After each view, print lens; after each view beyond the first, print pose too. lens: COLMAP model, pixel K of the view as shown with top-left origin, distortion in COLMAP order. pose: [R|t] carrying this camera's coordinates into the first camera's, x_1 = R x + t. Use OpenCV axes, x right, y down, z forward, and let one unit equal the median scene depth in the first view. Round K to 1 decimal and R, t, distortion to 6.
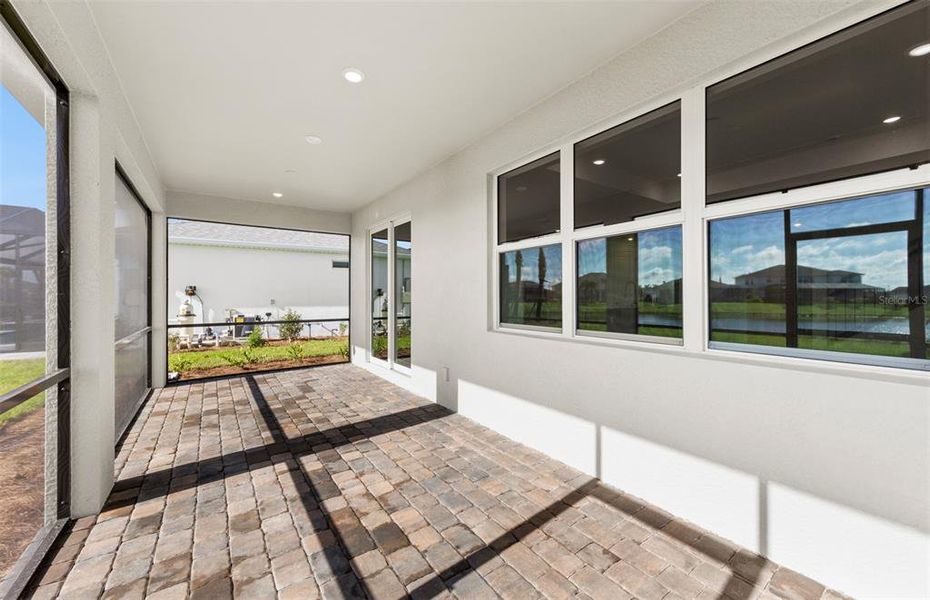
lens RADIAL K [[362.0, 0, 468.3], [0, 362.0, 298.1], [0, 0, 1]] dist [0.002742, 0.000003]
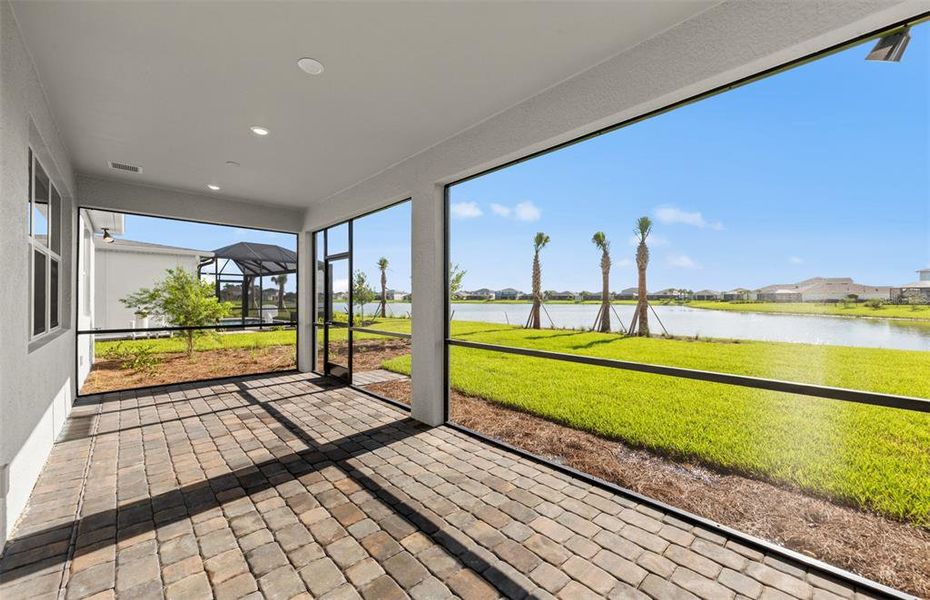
lens RADIAL K [[358.6, 0, 468.7], [0, 358.6, 297.9], [0, 0, 1]] dist [0.001829, -0.000232]
pose [[-0.989363, 0.000836, -0.145465, -0.625358], [0.000803, 1.000000, 0.000290, -0.009728], [0.145465, 0.000171, -0.989363, 1.709549]]
